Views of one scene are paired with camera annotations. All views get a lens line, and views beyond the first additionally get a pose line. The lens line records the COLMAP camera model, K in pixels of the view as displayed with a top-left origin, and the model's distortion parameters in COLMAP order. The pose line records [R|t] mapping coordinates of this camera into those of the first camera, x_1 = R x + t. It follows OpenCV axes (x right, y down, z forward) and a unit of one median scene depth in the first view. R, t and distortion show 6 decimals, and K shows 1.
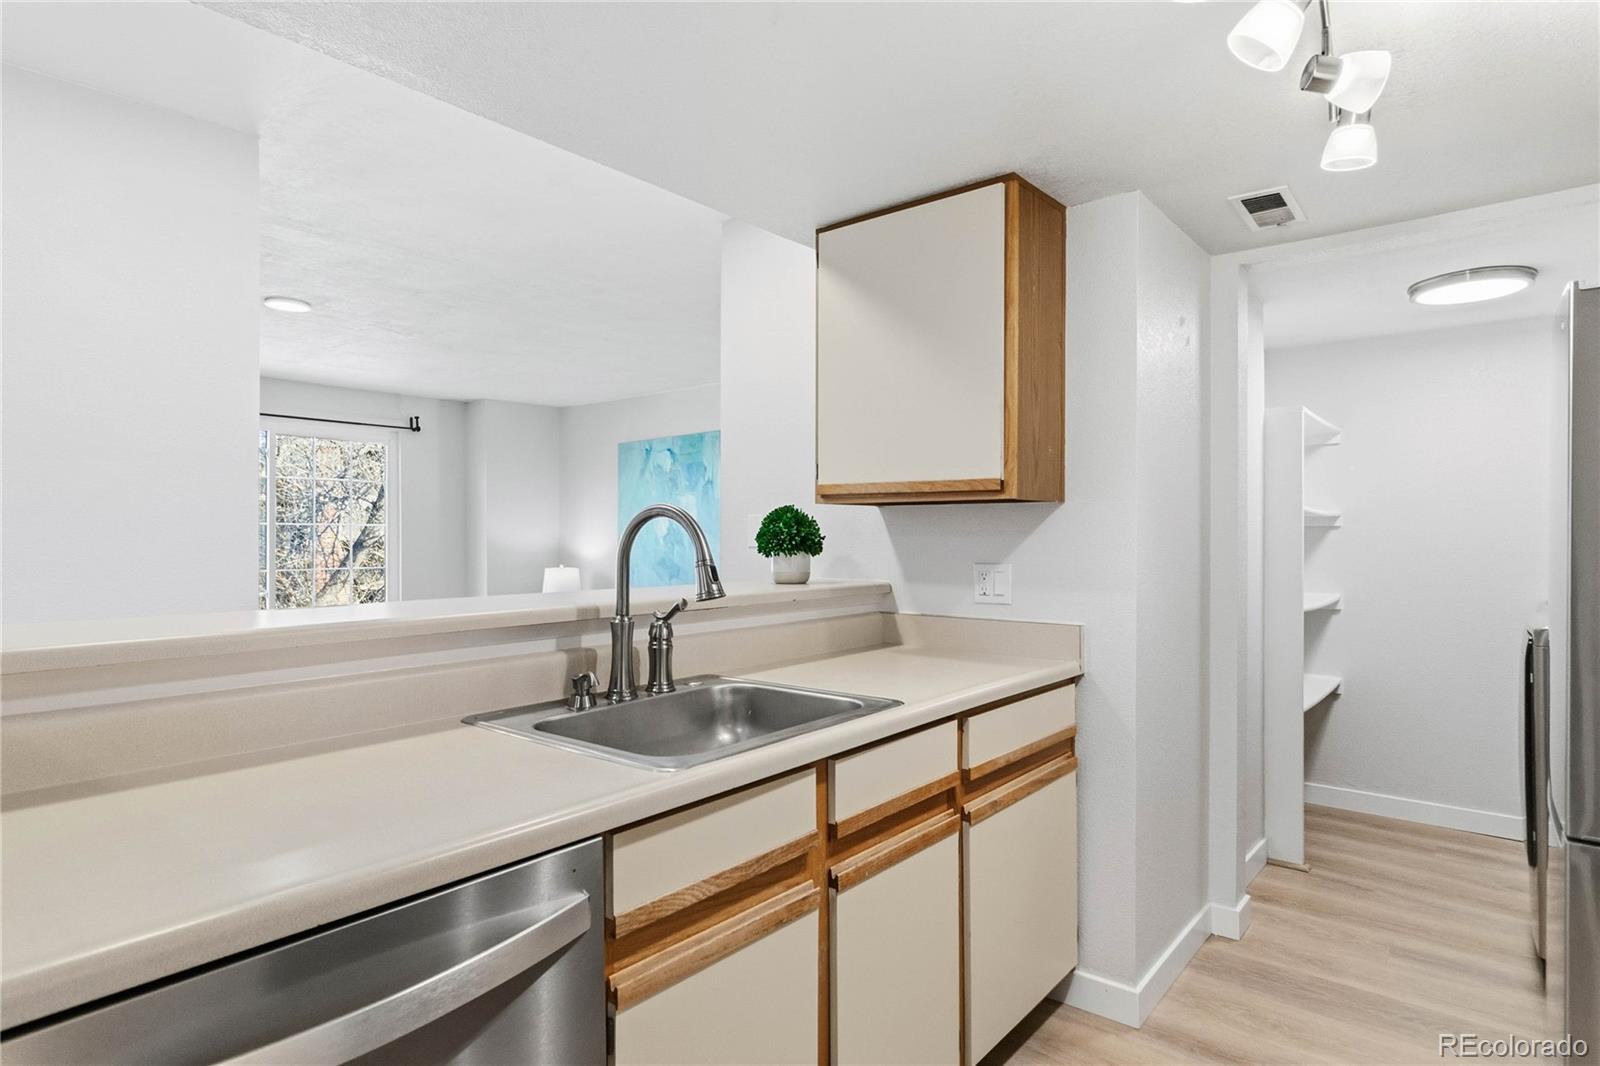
lens RADIAL K [[849.1, 0, 802.3], [0, 849.1, 537.2], [0, 0, 1]] dist [0.001534, 0.000458]
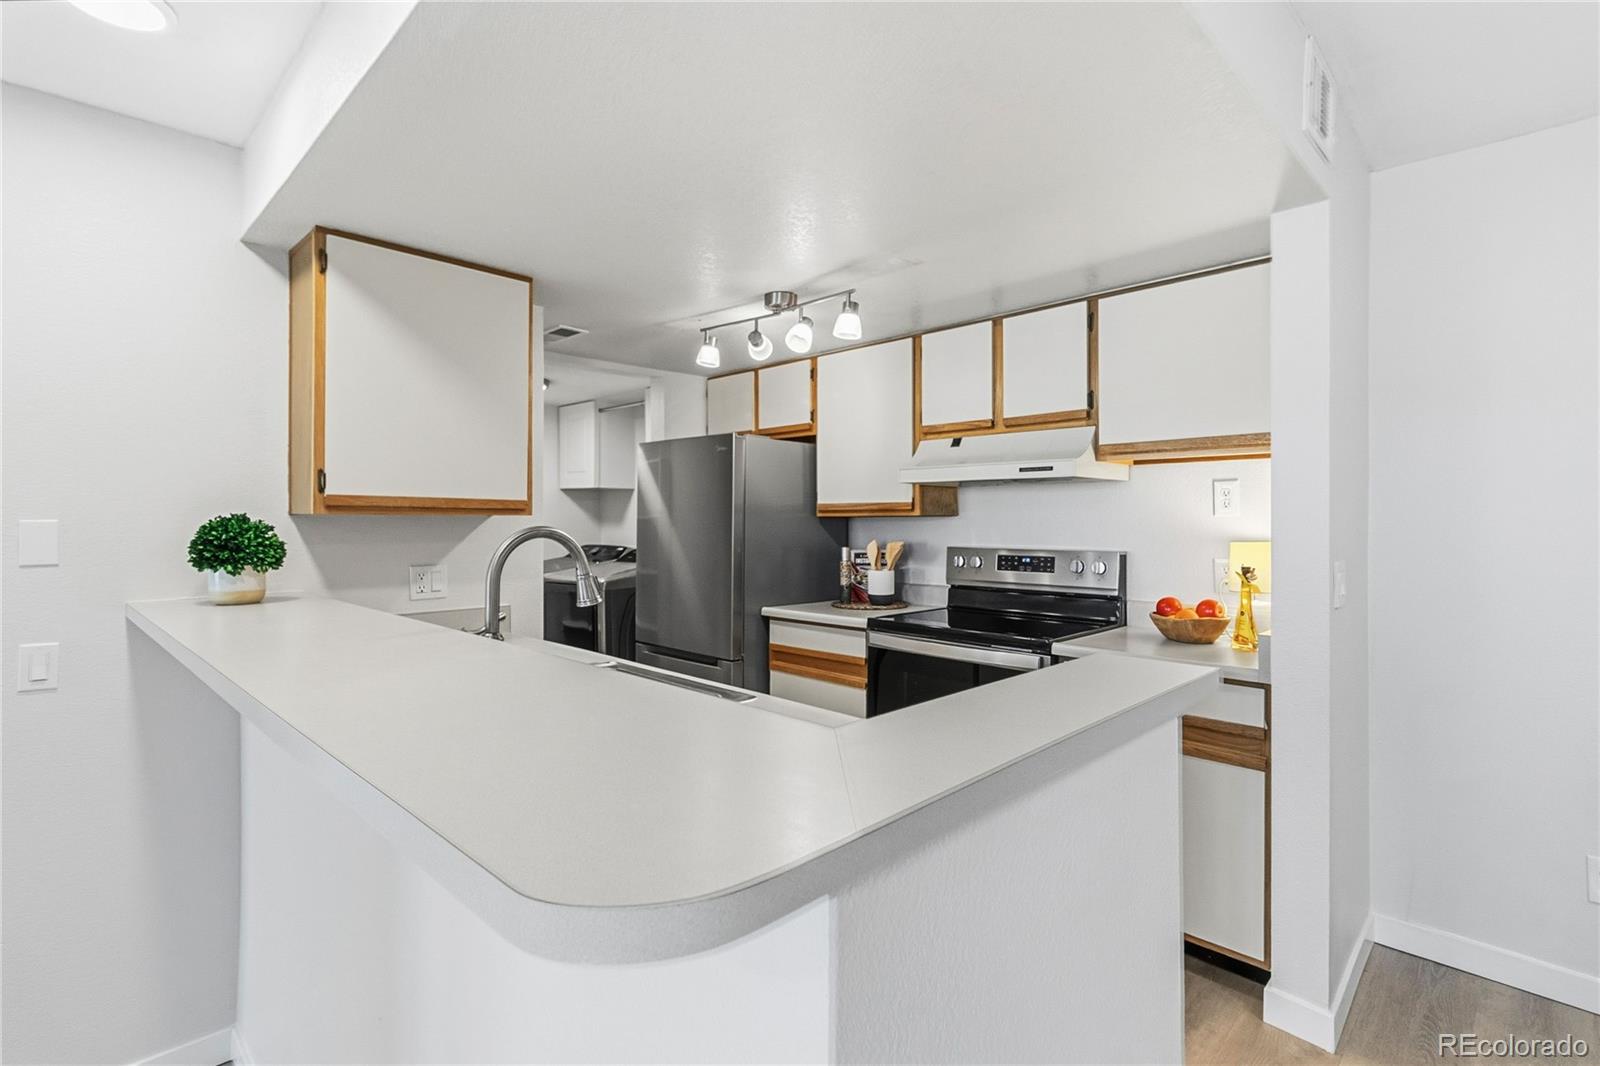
lens RADIAL K [[747.1, 0, 800.0], [0, 747.1, 533.0], [0, 0, 1]] dist [0.001413, 0.000787]
pose [[0.089019, -0.019007, 0.995849, -0.853538], [0.001286, 0.999819, 0.018968, -0.037168], [-0.996029, -0.000408, 0.089028, 0.431403]]
